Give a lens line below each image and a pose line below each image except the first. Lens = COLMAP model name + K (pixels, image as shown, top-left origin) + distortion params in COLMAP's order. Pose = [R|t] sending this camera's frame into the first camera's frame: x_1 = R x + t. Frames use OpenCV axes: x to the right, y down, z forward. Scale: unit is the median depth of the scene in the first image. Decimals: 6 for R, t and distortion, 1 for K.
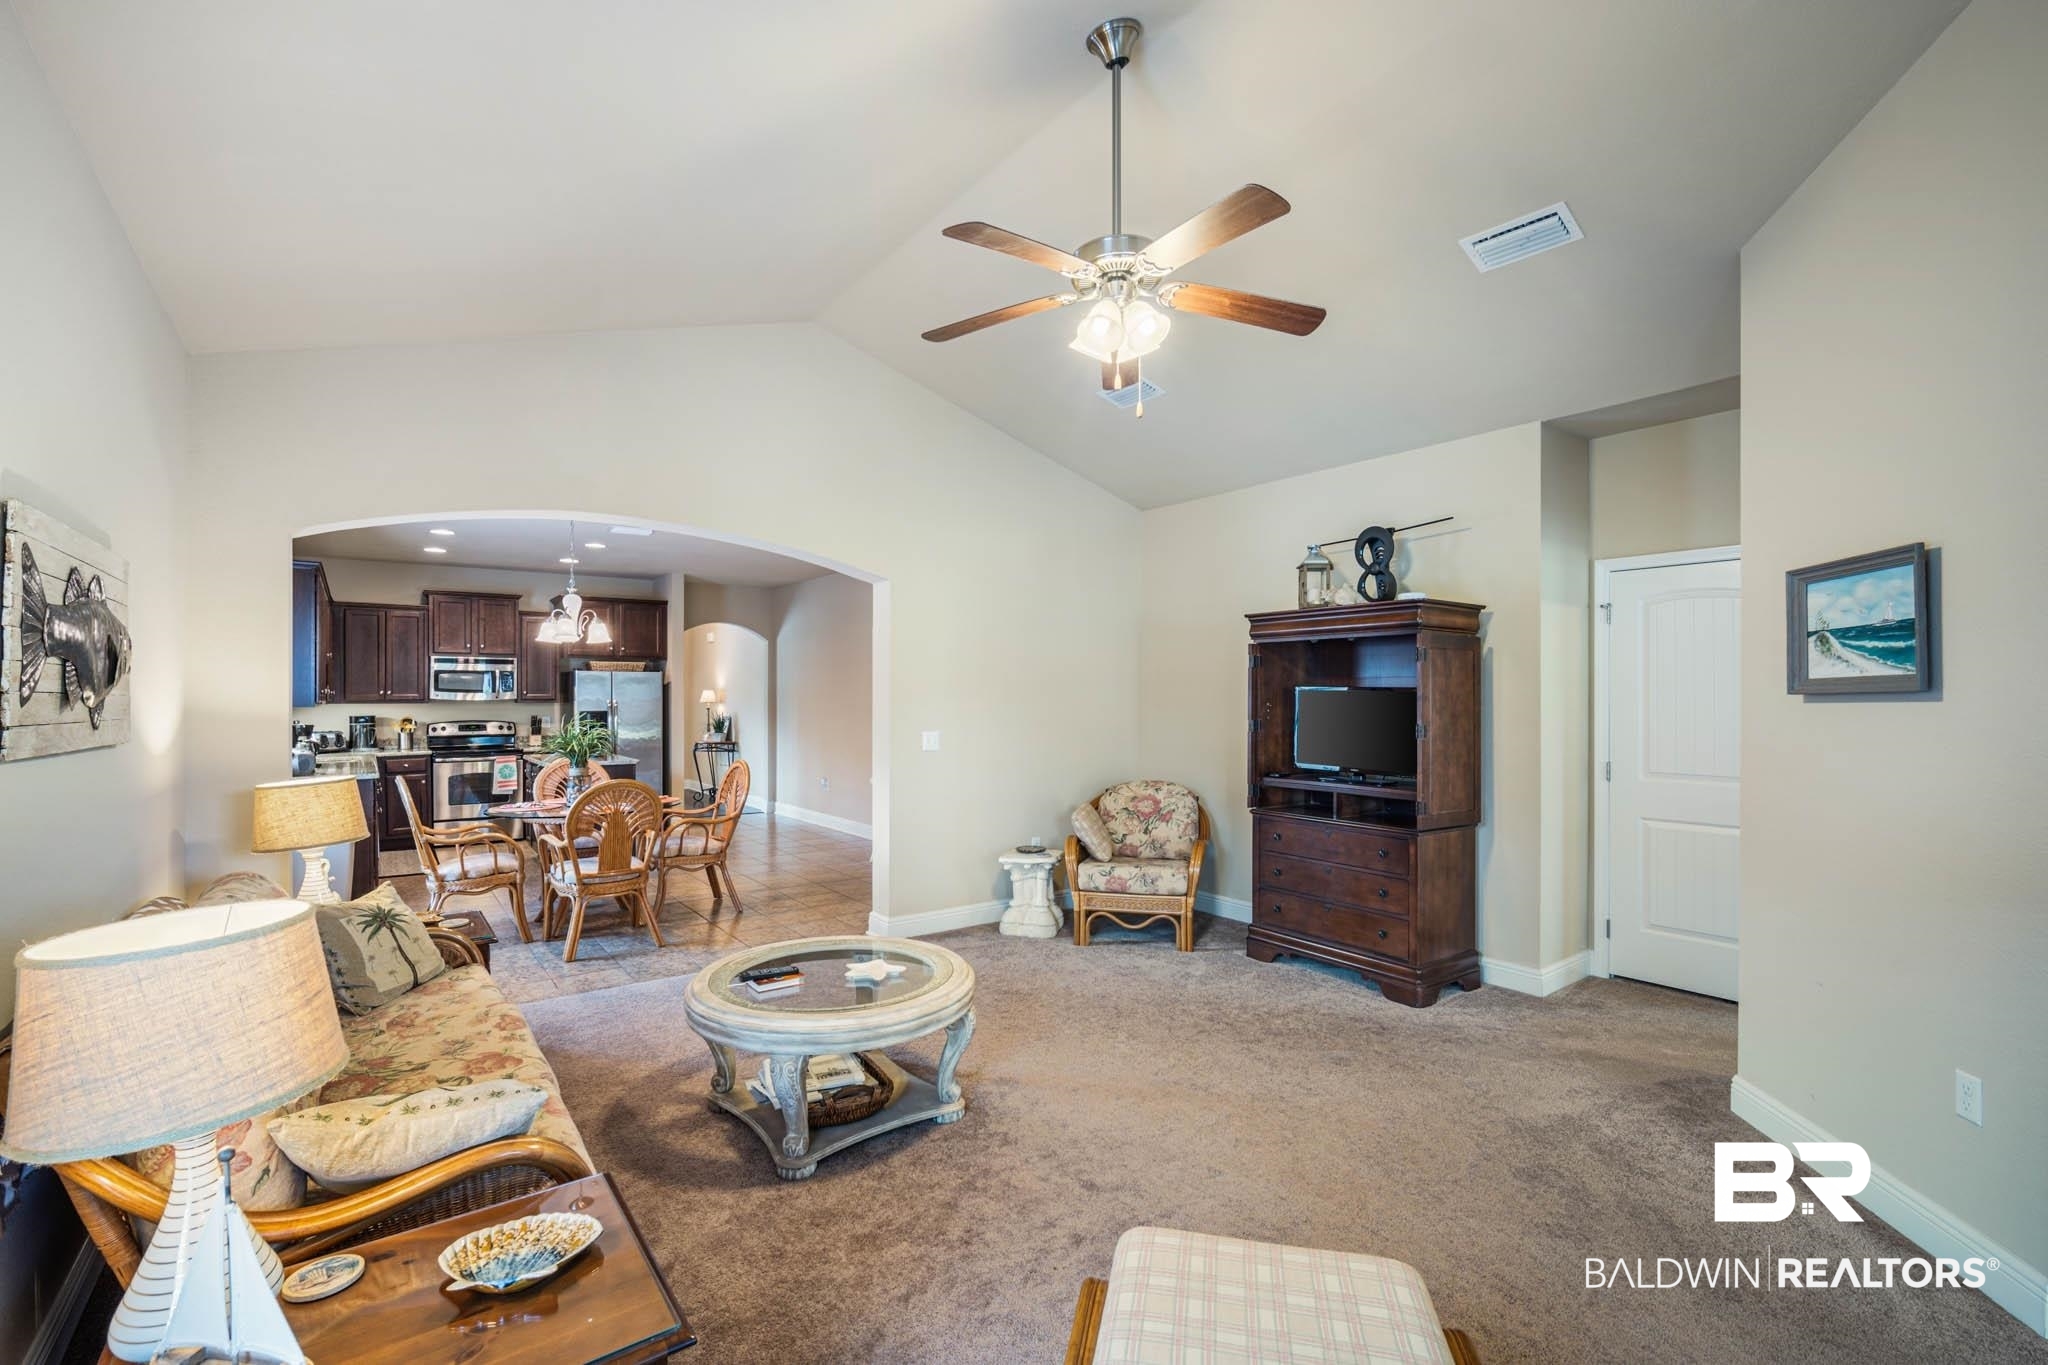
lens RADIAL K [[903.2, 0, 1021.9], [0, 903.2, 685.6], [0, 0, 1]] dist [-0.000217, 0.000010]
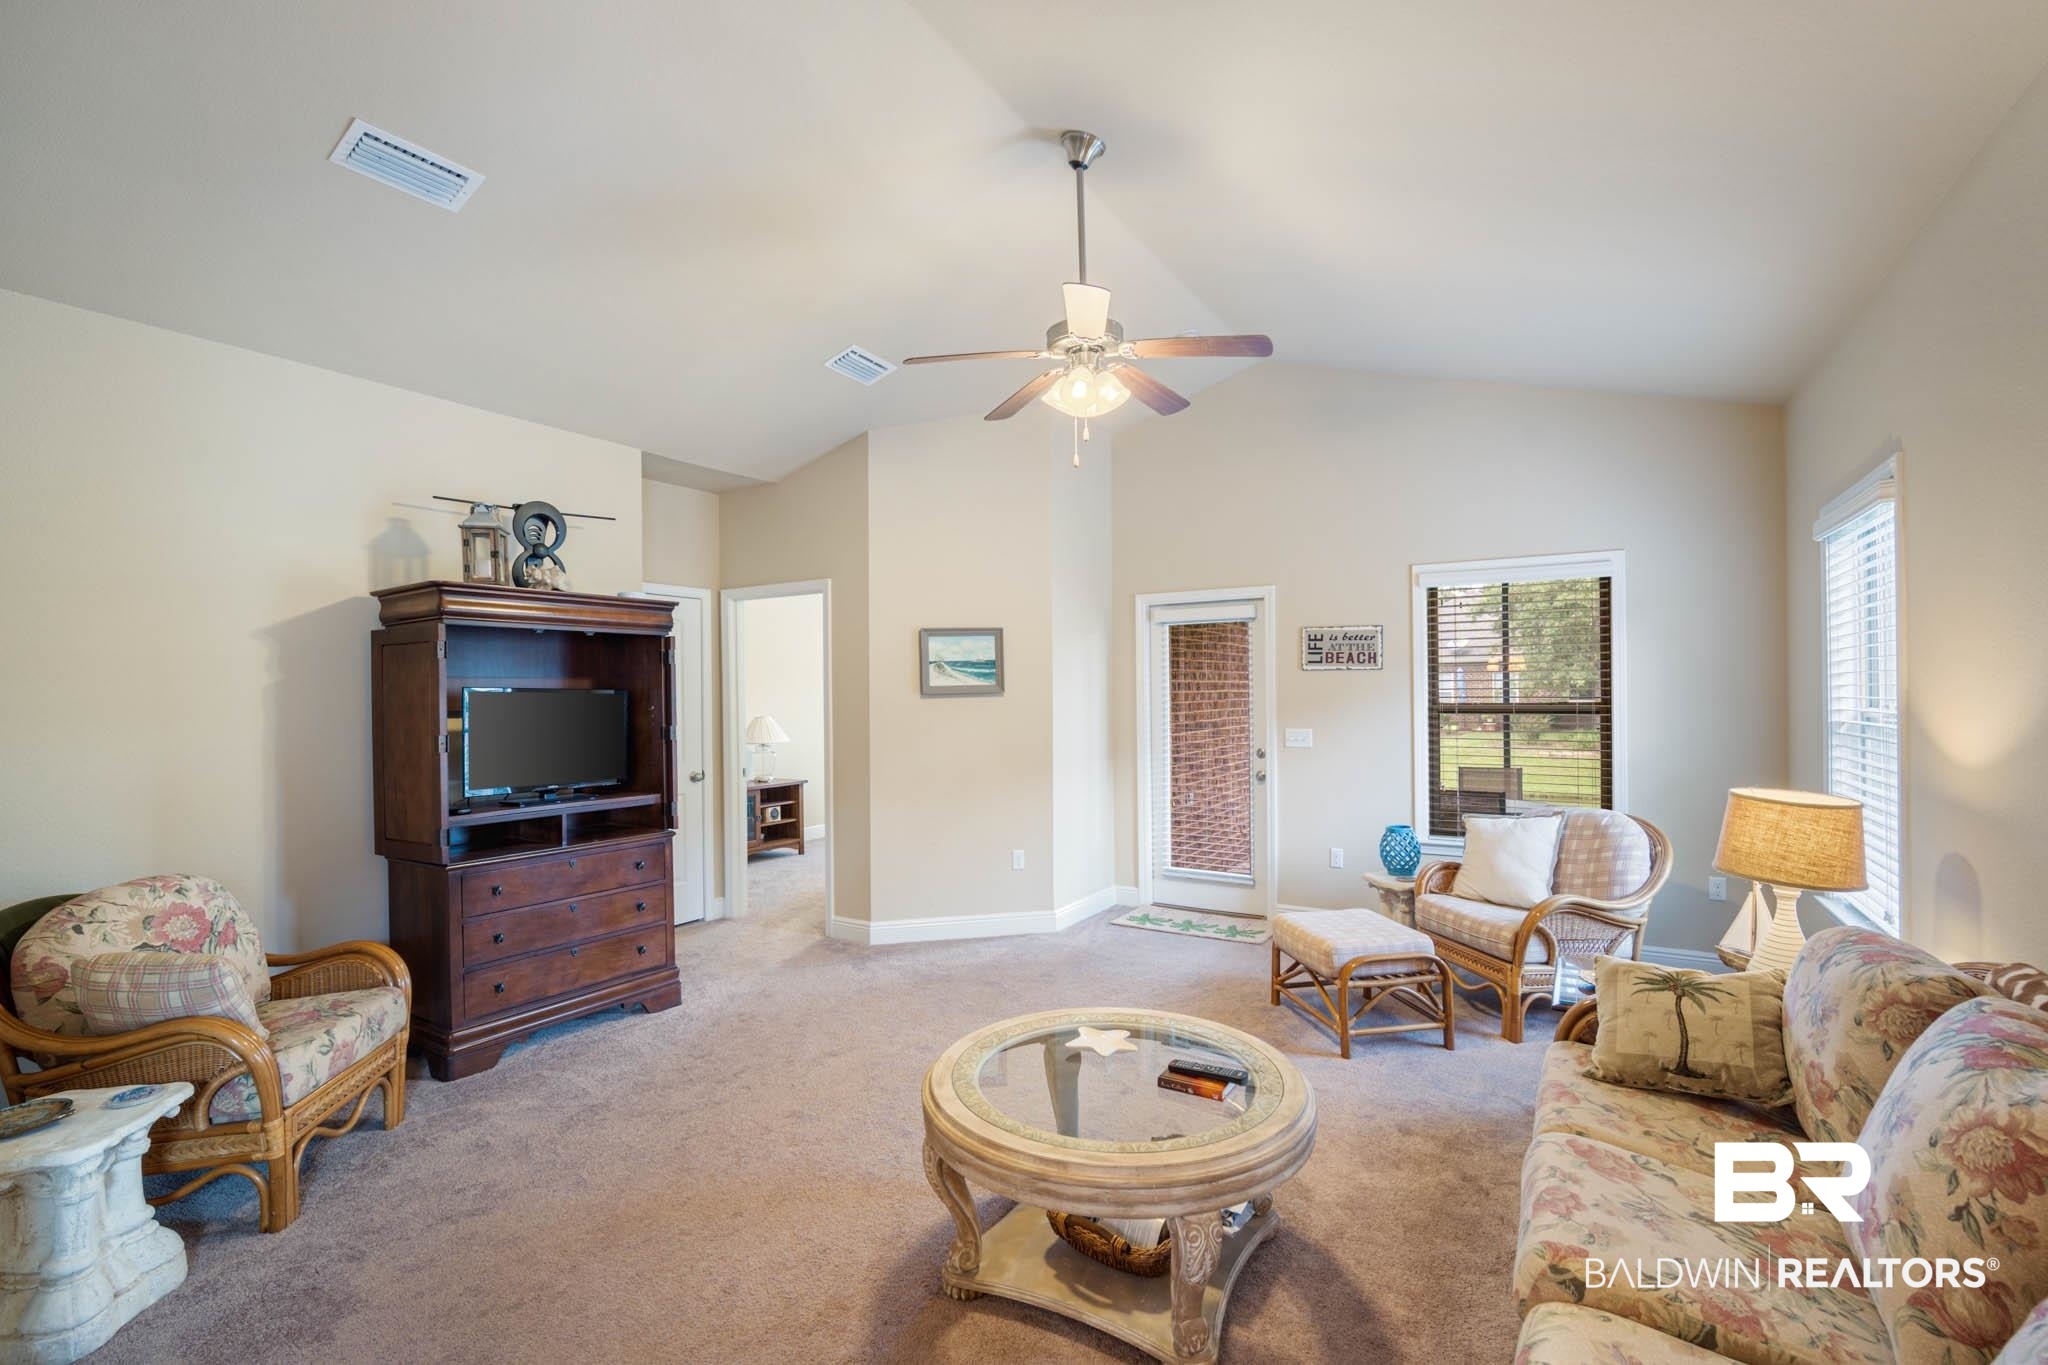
lens RADIAL K [[903.2, 0, 1021.9], [0, 903.2, 685.6], [0, 0, 1]] dist [-0.000217, 0.000010]
pose [[-0.364817, 0.012136, 0.931000, -0.629420], [0.000137, 0.999916, -0.012981, 0.010602], [-0.931079, -0.004609, -0.364788, 0.972322]]
